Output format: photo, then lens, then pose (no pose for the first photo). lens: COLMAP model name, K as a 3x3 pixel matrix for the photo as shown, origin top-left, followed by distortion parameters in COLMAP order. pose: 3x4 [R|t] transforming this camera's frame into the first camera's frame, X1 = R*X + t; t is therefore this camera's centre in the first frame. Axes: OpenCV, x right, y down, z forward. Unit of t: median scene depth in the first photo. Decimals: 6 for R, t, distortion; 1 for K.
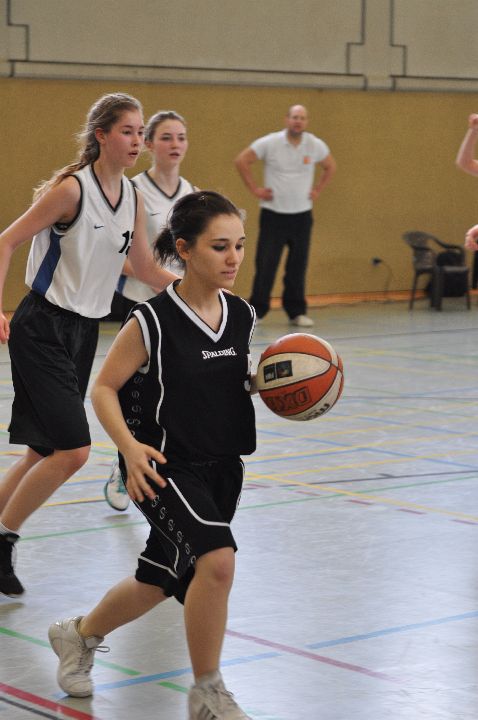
lens RADIAL K [[2116.9, 0, 235.6], [0, 2116.9, 357.5], [0, 0, 1]] dist [0.118368, 0.000000]
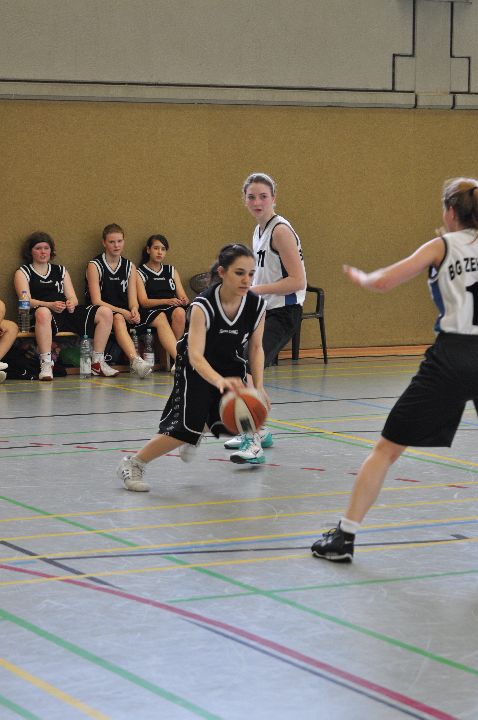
lens RADIAL K [[2116.9, 0, 238.4], [0, 2116.9, 362.2], [0, 0, 1]] dist [0.118368, 0.000000]
pose [[0.977523, 0.015302, -0.210271, 0.176282], [-0.017884, 0.999786, -0.010383, -0.012988], [0.210067, 0.013910, 0.977588, 0.144932]]
